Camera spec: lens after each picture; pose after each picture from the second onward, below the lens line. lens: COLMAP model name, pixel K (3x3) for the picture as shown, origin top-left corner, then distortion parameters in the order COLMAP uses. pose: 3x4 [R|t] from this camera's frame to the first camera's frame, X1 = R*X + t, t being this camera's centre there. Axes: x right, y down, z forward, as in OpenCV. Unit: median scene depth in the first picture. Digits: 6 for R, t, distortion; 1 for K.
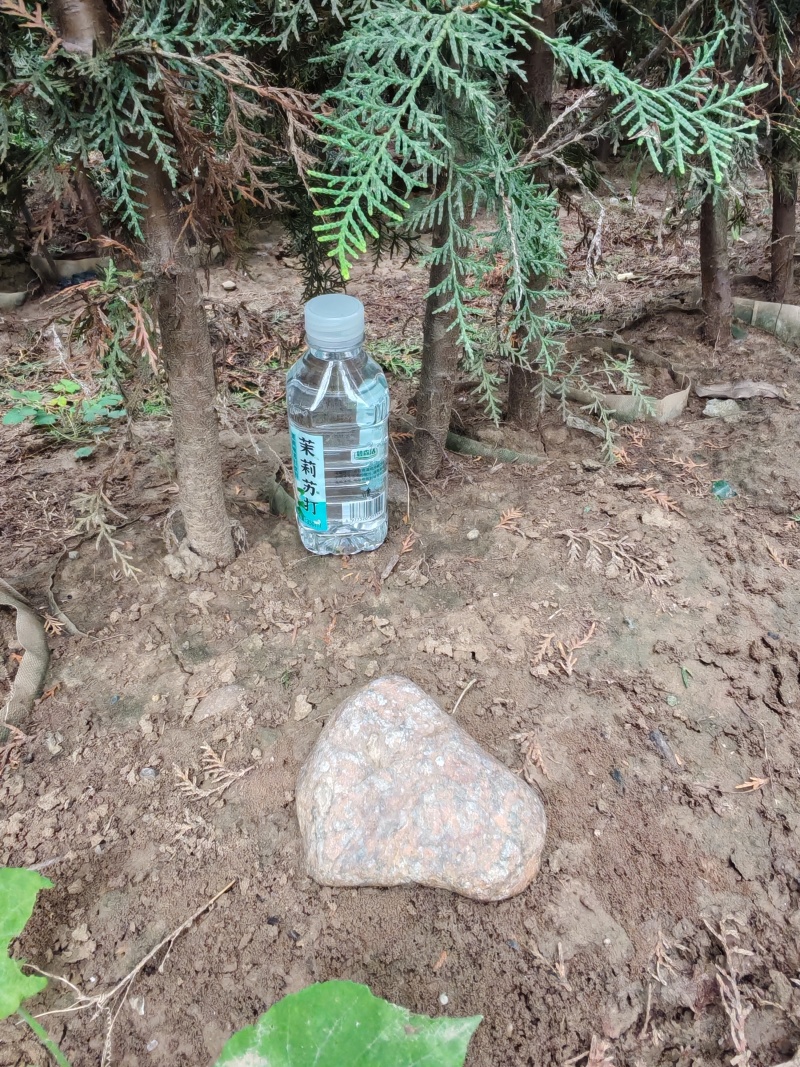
lens RADIAL K [[746.9, 0, 400.0], [0, 746.9, 533.5], [0, 0, 1]] dist [-0.058045, 0.000164]
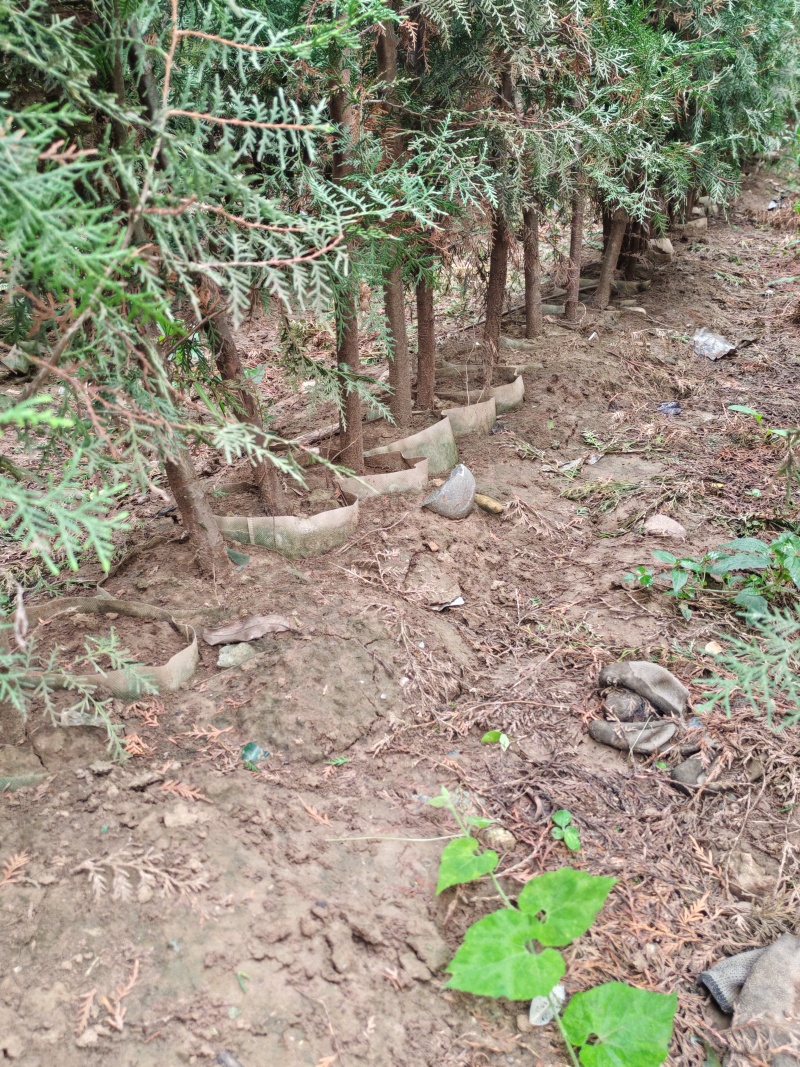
lens RADIAL K [[1107.1, 0, 400.0], [0, 1107.1, 533.5], [0, 0, 1]] dist [-0.005592, 0.007173]
pose [[0.851925, -0.189390, 0.488217, -0.017204], [0.305547, 0.936930, -0.169714, -0.030946], [-0.425283, 0.293757, 0.856062, -0.347165]]
